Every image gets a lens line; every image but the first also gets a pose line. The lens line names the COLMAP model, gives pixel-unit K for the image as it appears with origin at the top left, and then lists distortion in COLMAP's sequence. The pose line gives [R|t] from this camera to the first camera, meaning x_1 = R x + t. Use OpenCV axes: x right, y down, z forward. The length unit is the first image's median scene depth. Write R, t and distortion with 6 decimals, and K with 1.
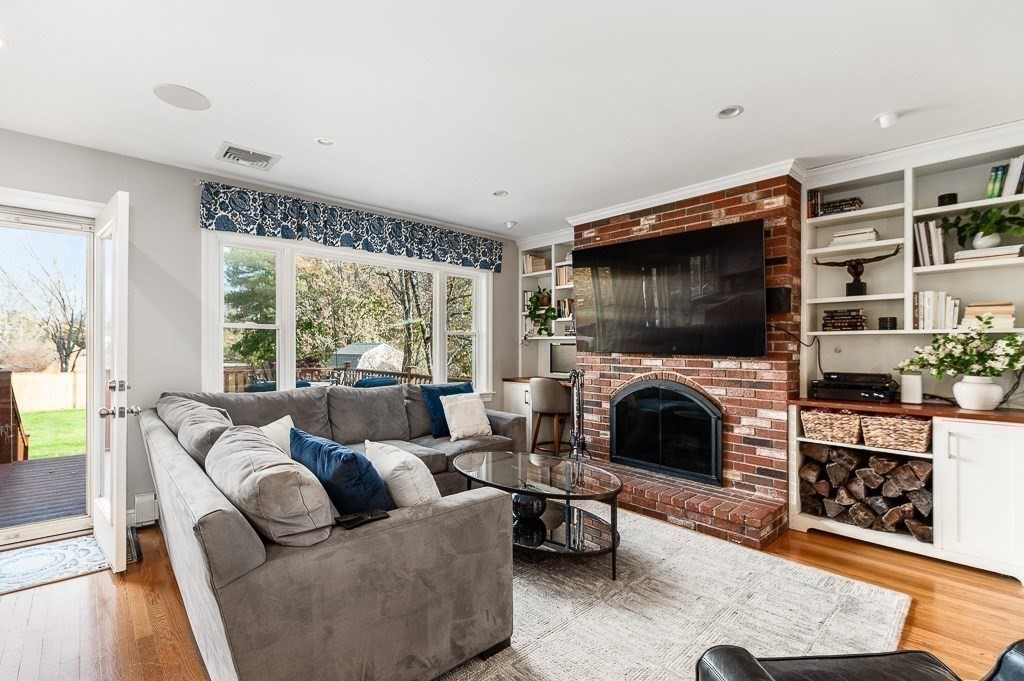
lens RADIAL K [[454.8, 0, 517.4], [0, 454.8, 341.4], [0, 0, 1]] dist [-0.003305, -0.000836]
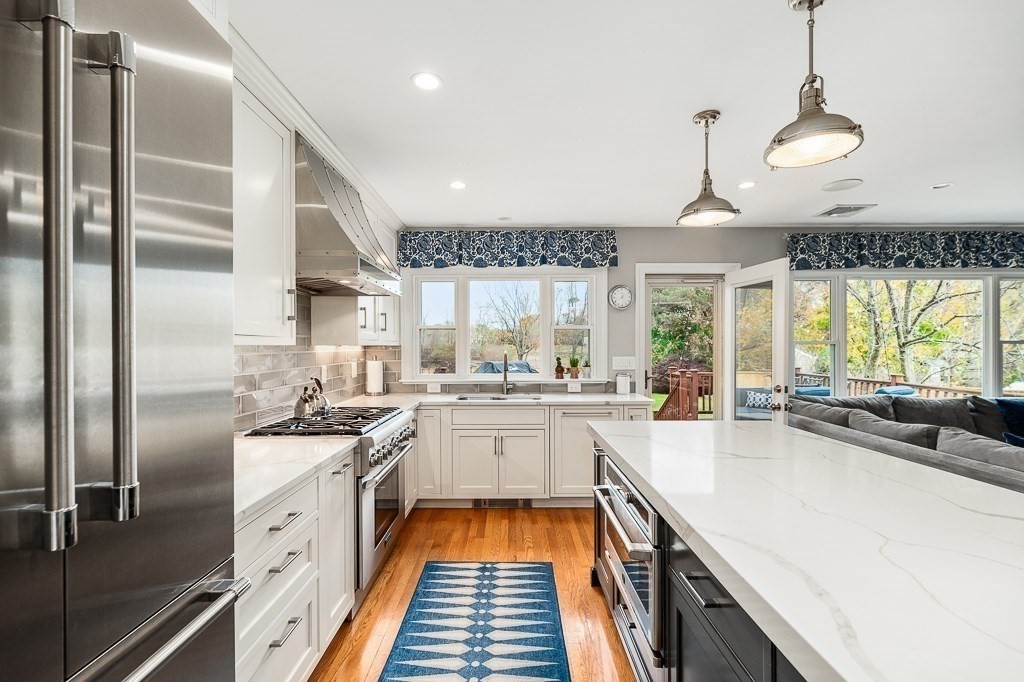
lens RADIAL K [[454.8, 0, 515.9], [0, 454.8, 349.0], [0, 0, 1]] dist [-0.003305, -0.000836]
pose [[0.731331, -0.002868, -0.682017, -0.351201], [0.013939, 0.999845, 0.010743, -0.042164], [0.681880, -0.017363, 0.731258, -0.481946]]
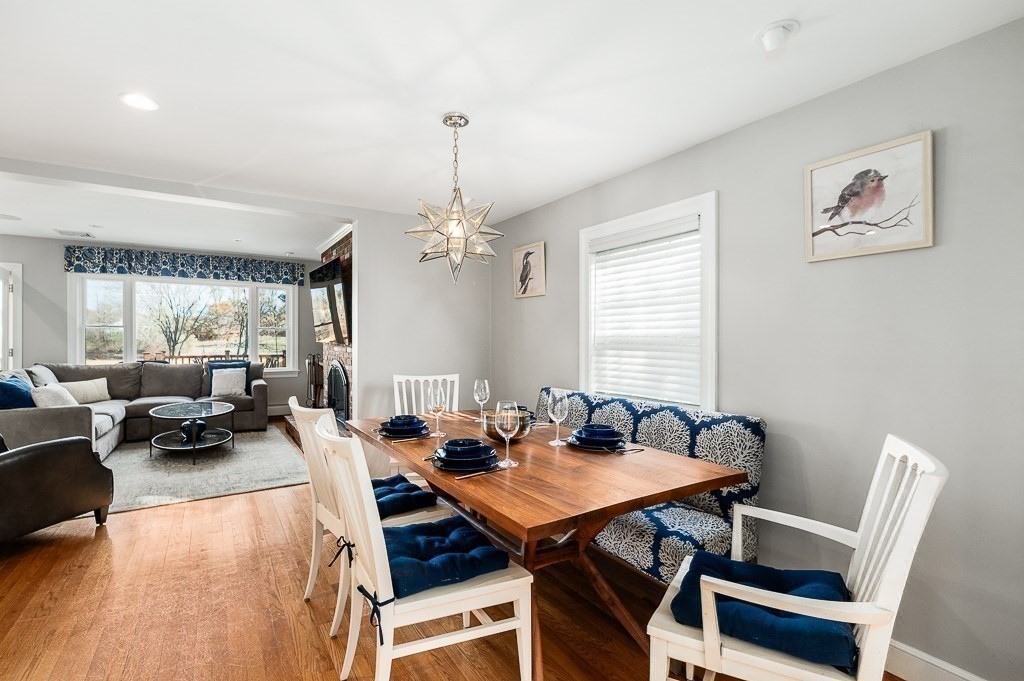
lens RADIAL K [[454.8, 0, 504.4], [0, 454.8, 337.8], [0, 0, 1]] dist [-0.003305, -0.000836]
pose [[0.981322, -0.000845, -0.192373, 1.256112], [0.002904, 0.999942, 0.010418, -0.004502], [0.192353, -0.010782, 0.981267, -0.389062]]
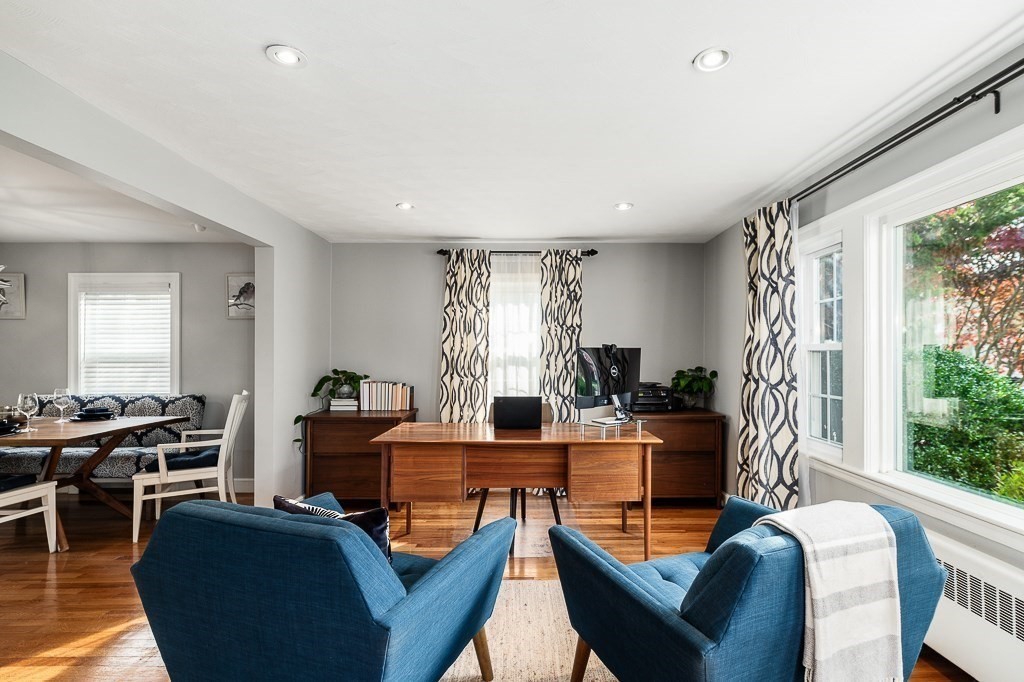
lens RADIAL K [[454.8, 0, 517.6], [0, 454.8, 350.0], [0, 0, 1]] dist [-0.003305, -0.000836]
pose [[0.686136, 0.002082, 0.727471, 1.173198], [-0.002810, 0.999996, -0.000211, -0.010515], [-0.727468, -0.001899, 0.686139, -1.141352]]
